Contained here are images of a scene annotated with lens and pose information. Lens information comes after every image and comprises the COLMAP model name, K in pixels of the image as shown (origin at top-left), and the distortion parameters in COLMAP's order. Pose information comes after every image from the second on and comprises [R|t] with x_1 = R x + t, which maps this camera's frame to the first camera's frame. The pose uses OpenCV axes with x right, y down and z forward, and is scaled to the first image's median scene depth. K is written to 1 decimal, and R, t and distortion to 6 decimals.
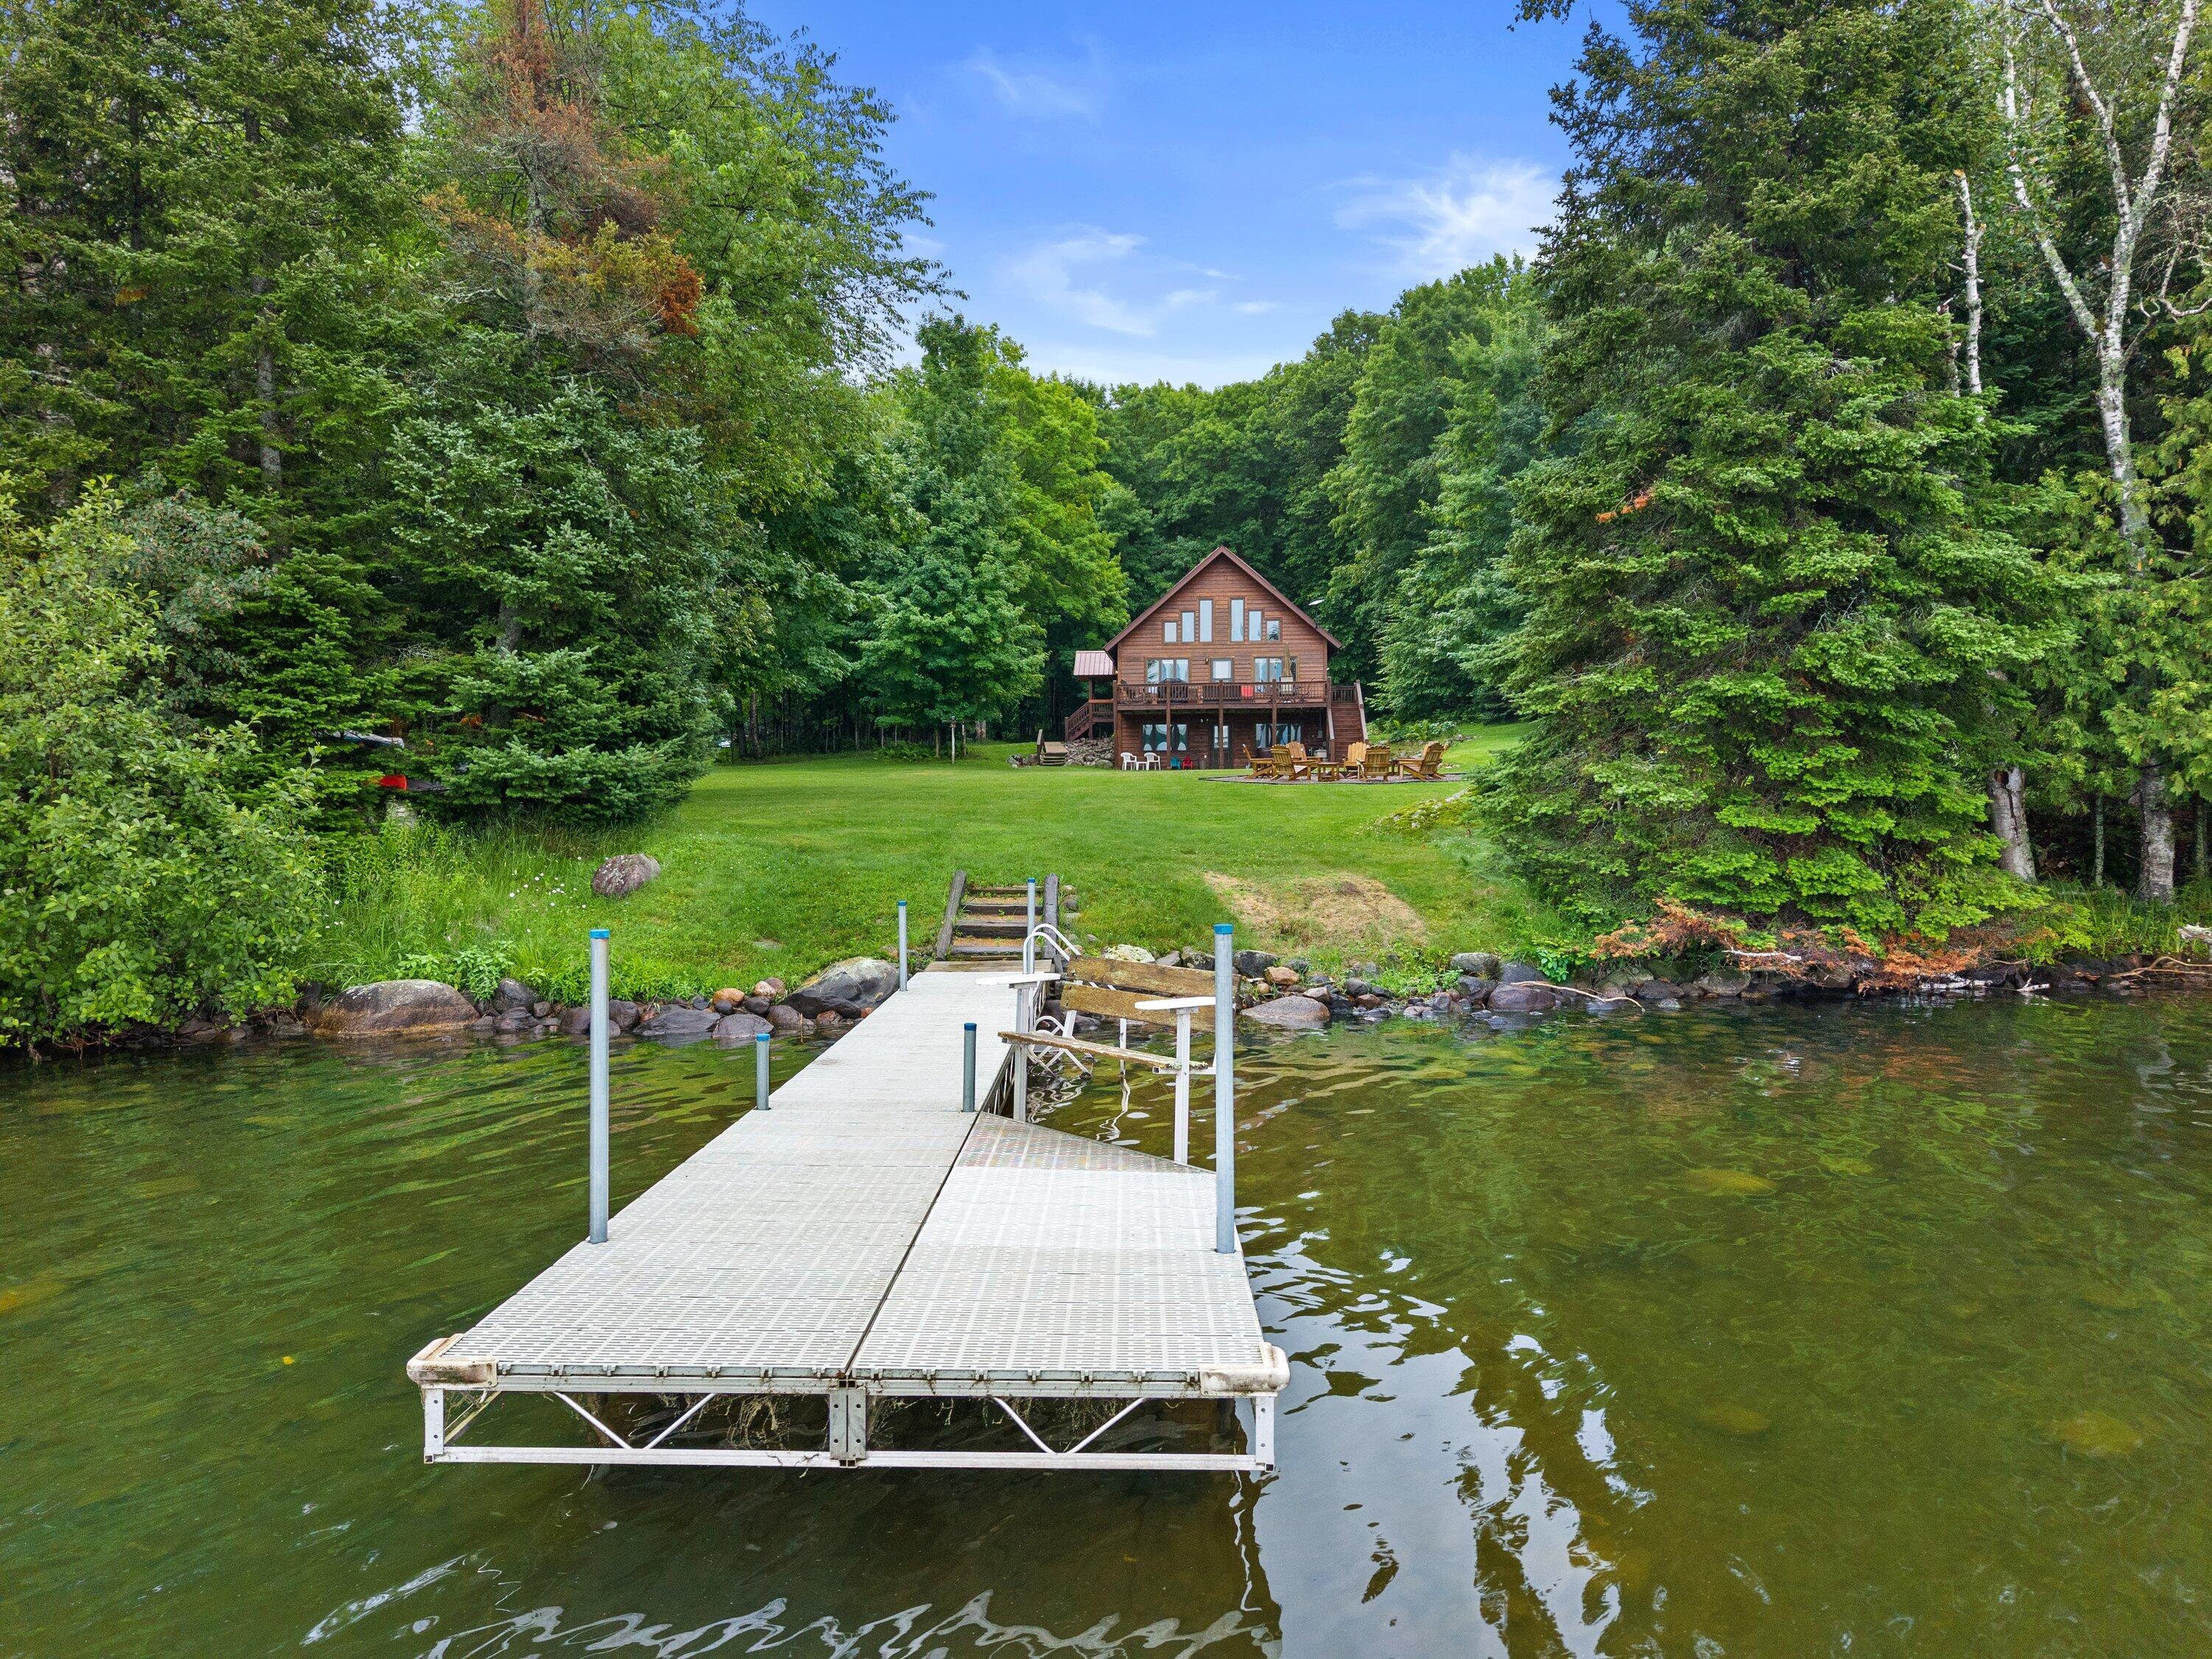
lens RADIAL K [[1476.8, 0, 1106.0], [0, 1476.8, 819.3], [0, 0, 1]] dist [0.040254, -0.007764]
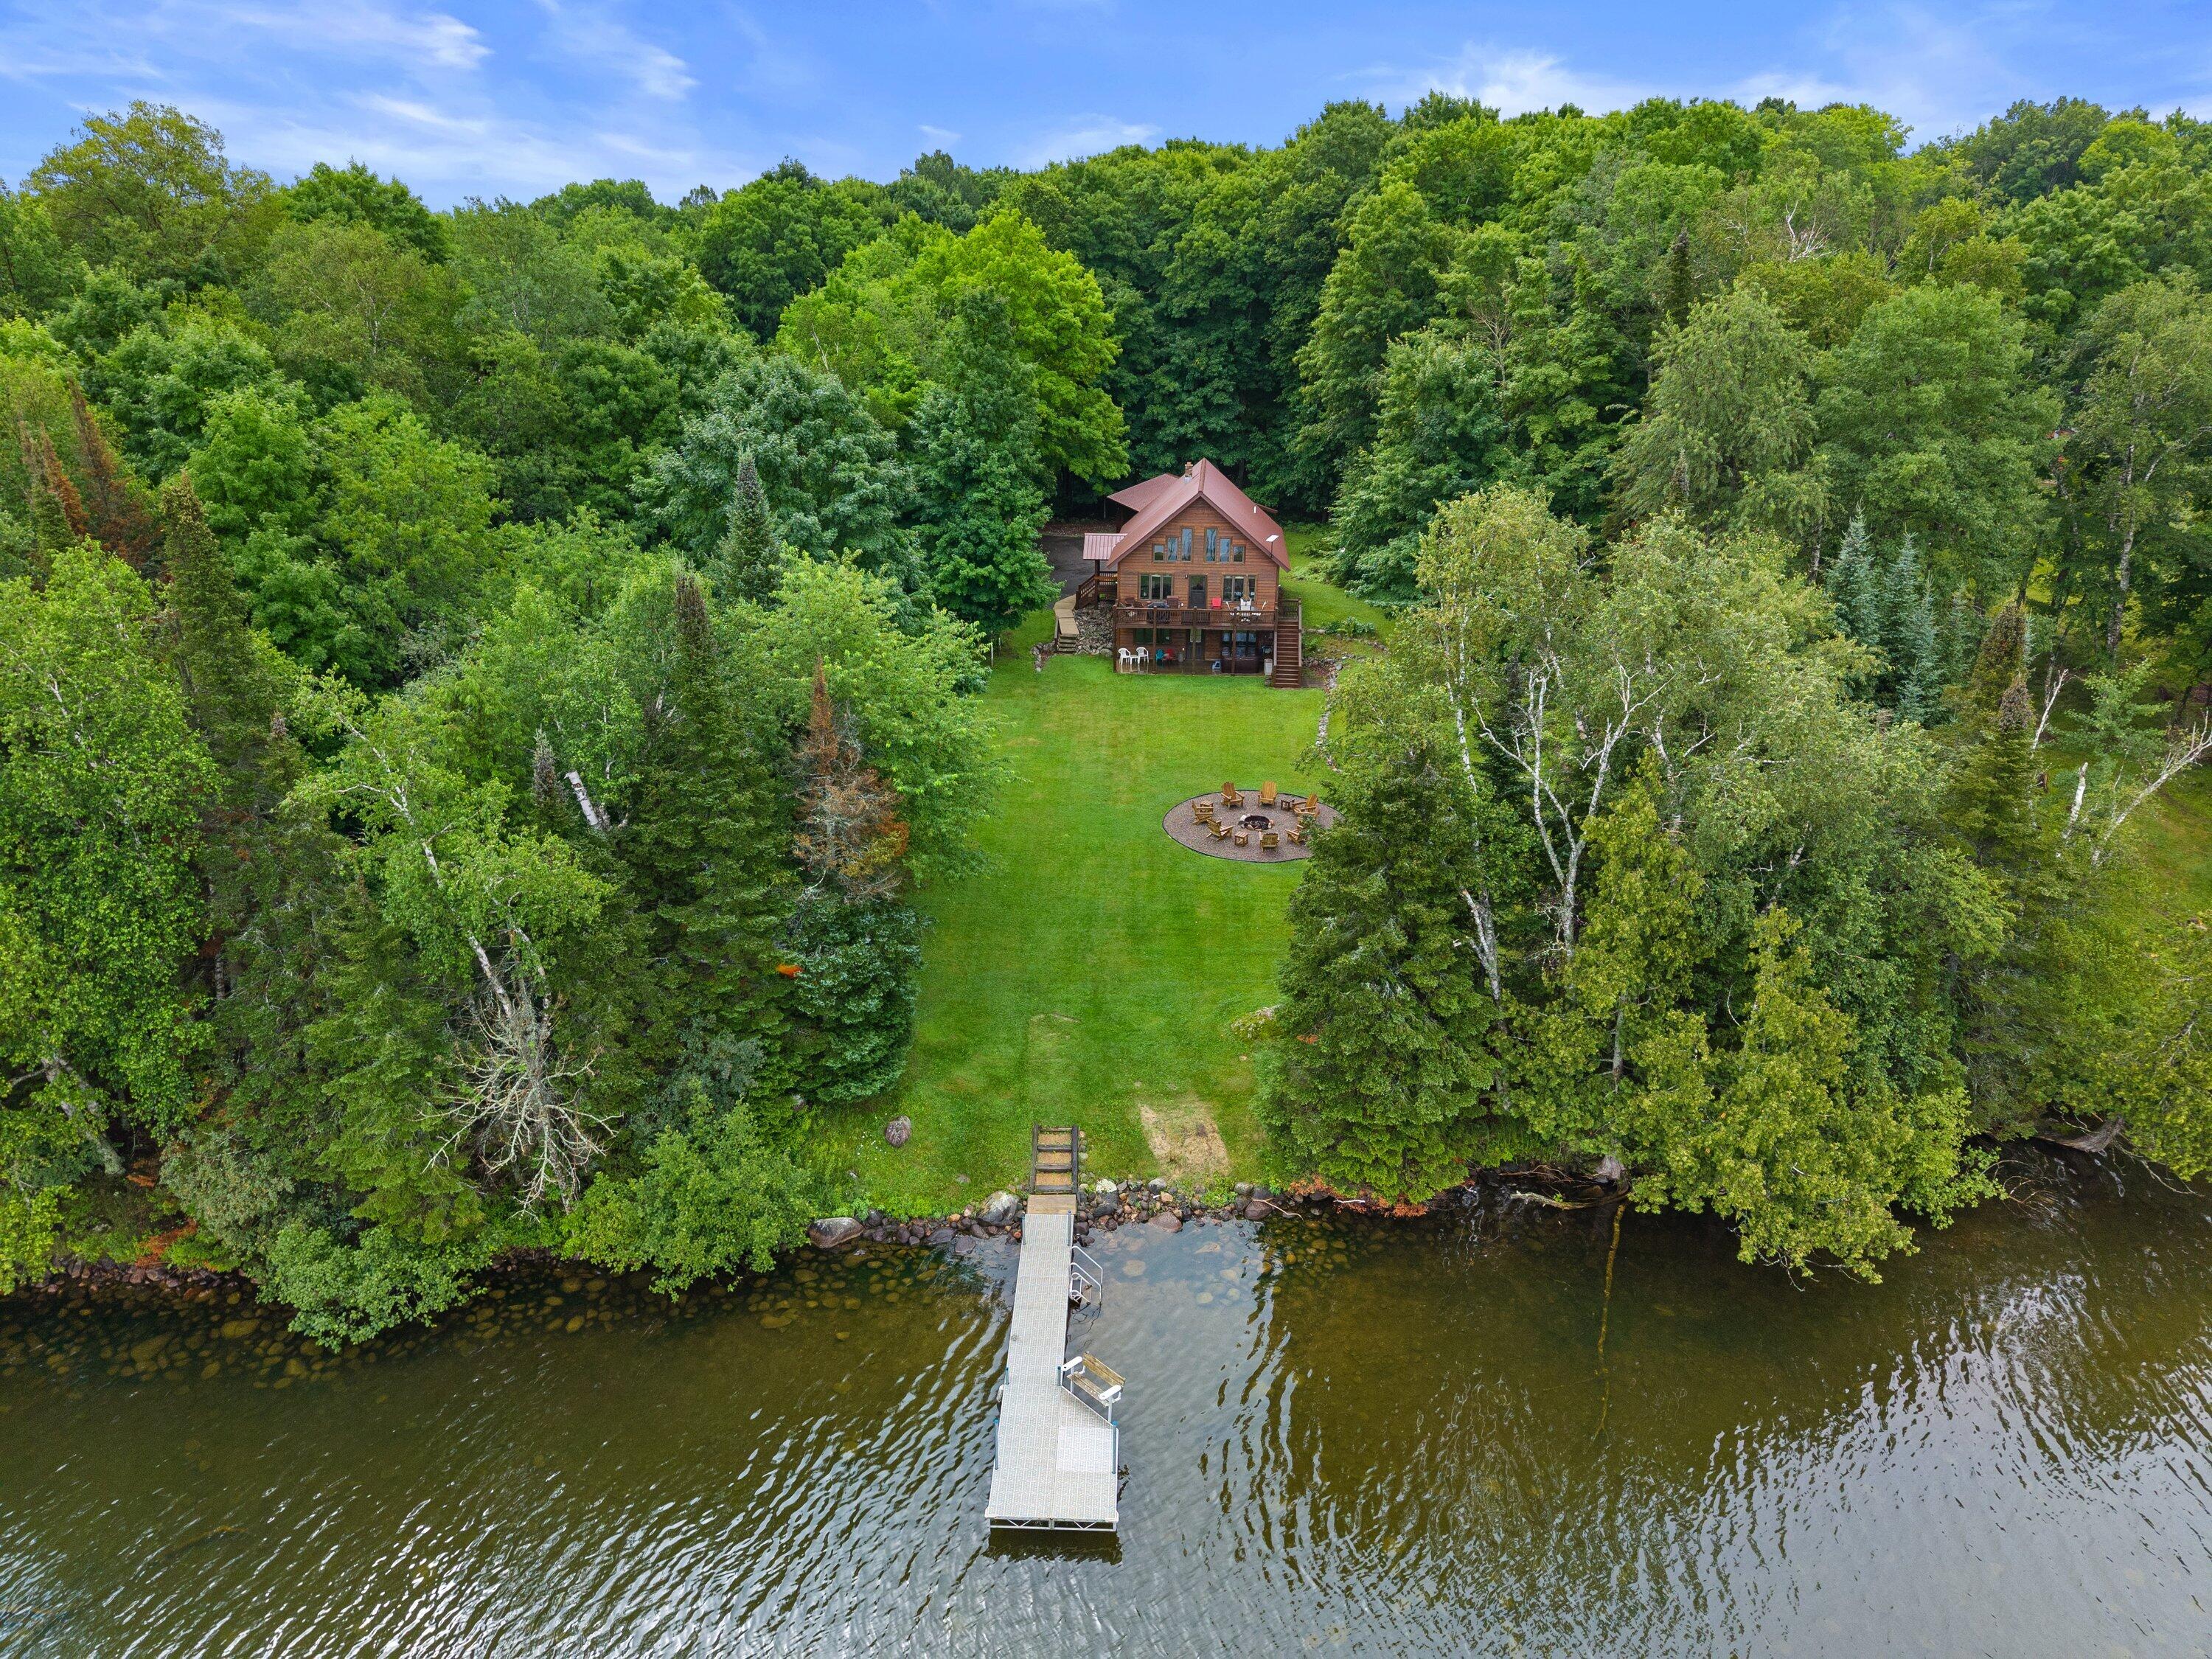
lens RADIAL K [[1476.8, 0, 1104.5], [0, 1476.8, 831.0], [0, 0, 1]] dist [0.040254, -0.007764]
pose [[0.999914, 0.012918, -0.002056, 0.002425], [-0.011482, 0.942104, 0.335125, -0.351241], [0.006266, -0.335073, 0.942171, -0.311463]]
